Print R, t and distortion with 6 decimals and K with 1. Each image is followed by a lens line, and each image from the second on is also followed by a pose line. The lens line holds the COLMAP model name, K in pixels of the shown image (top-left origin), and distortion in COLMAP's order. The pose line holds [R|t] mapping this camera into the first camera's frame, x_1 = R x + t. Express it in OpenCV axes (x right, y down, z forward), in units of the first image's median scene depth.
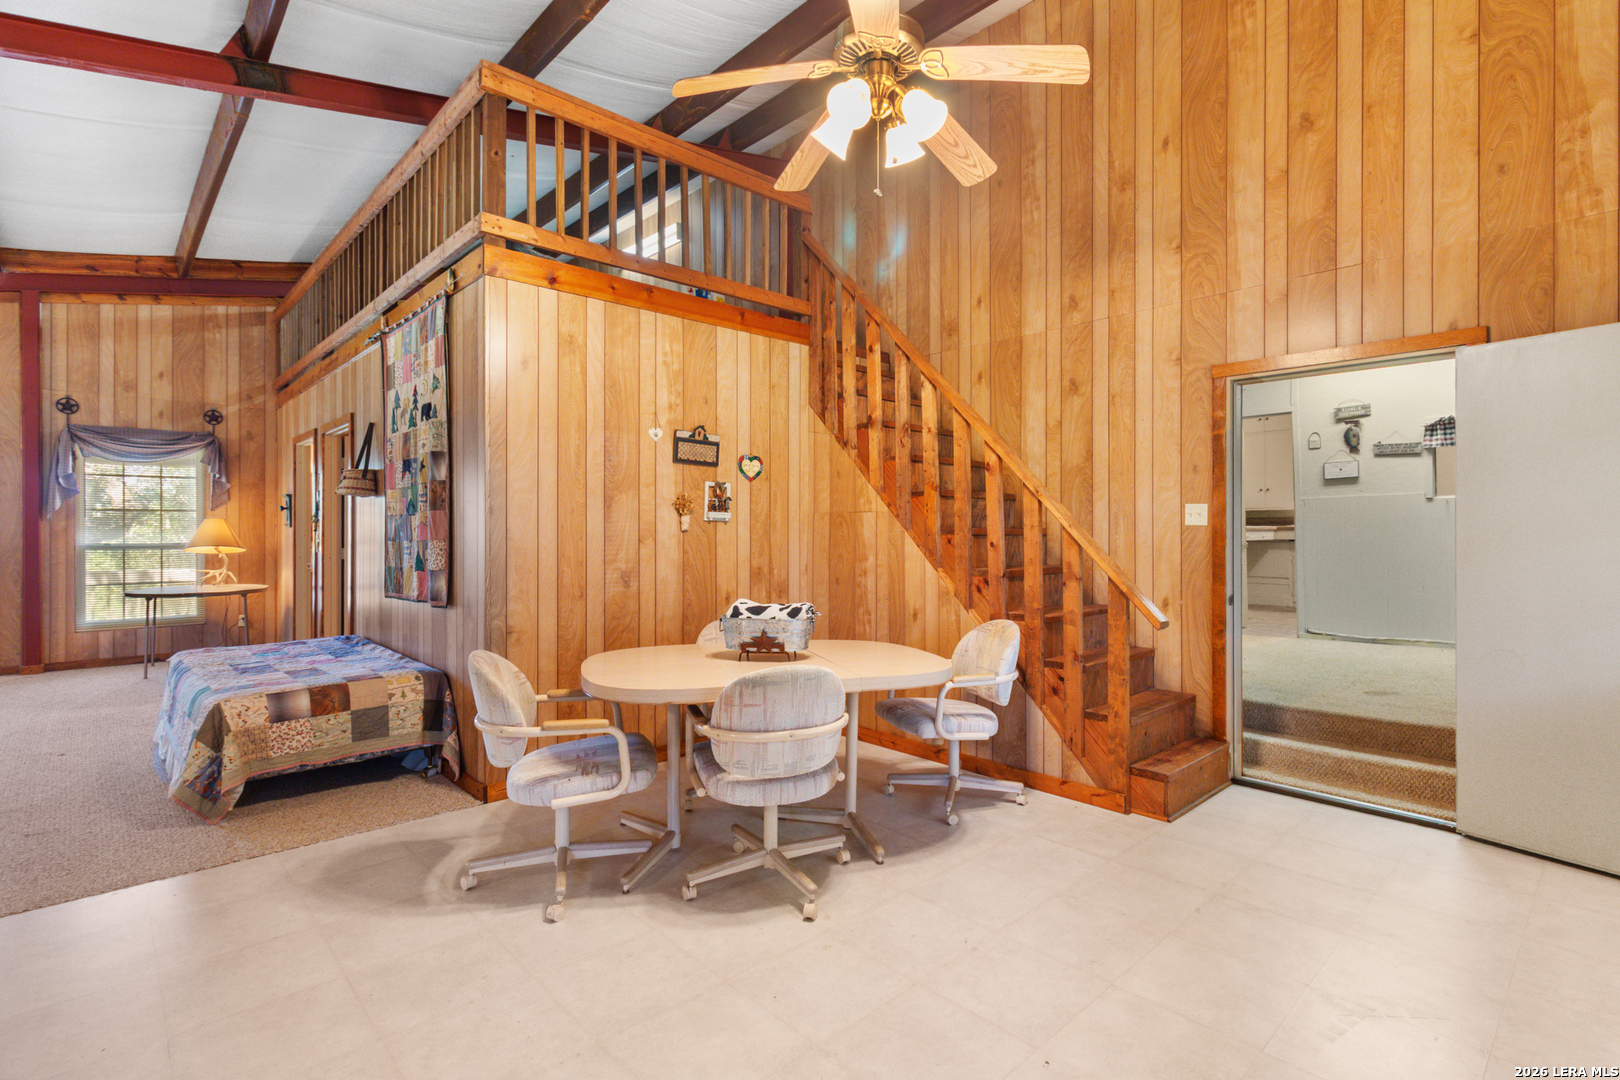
lens RADIAL K [[745.1, 0, 819.2], [0, 745.1, 531.3], [0, 0, 1]] dist [0.002199, 0.000966]
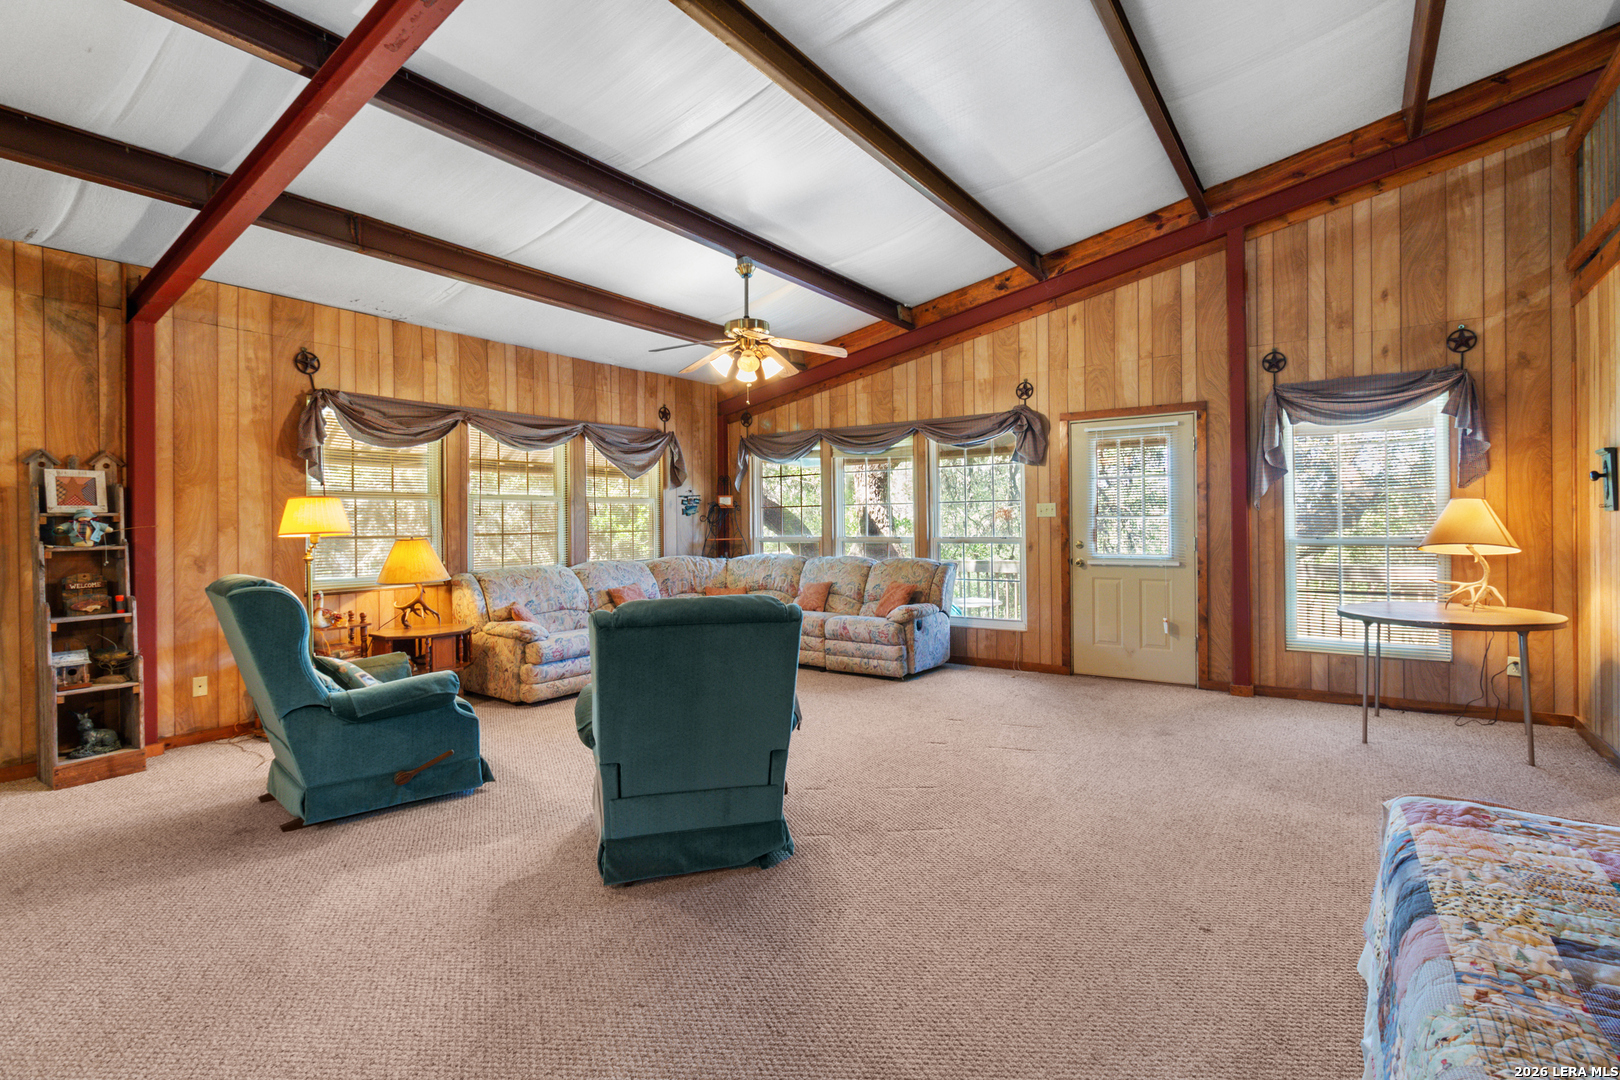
lens RADIAL K [[757.2, 0, 819.8], [0, 757.2, 525.8], [0, 0, 1]] dist [0.003785, -0.000581]
pose [[0.195329, -0.002496, -0.980735, -0.296144], [0.009985, 0.999950, -0.000557, 0.000038], [0.980687, -0.009684, 0.195344, 0.349572]]
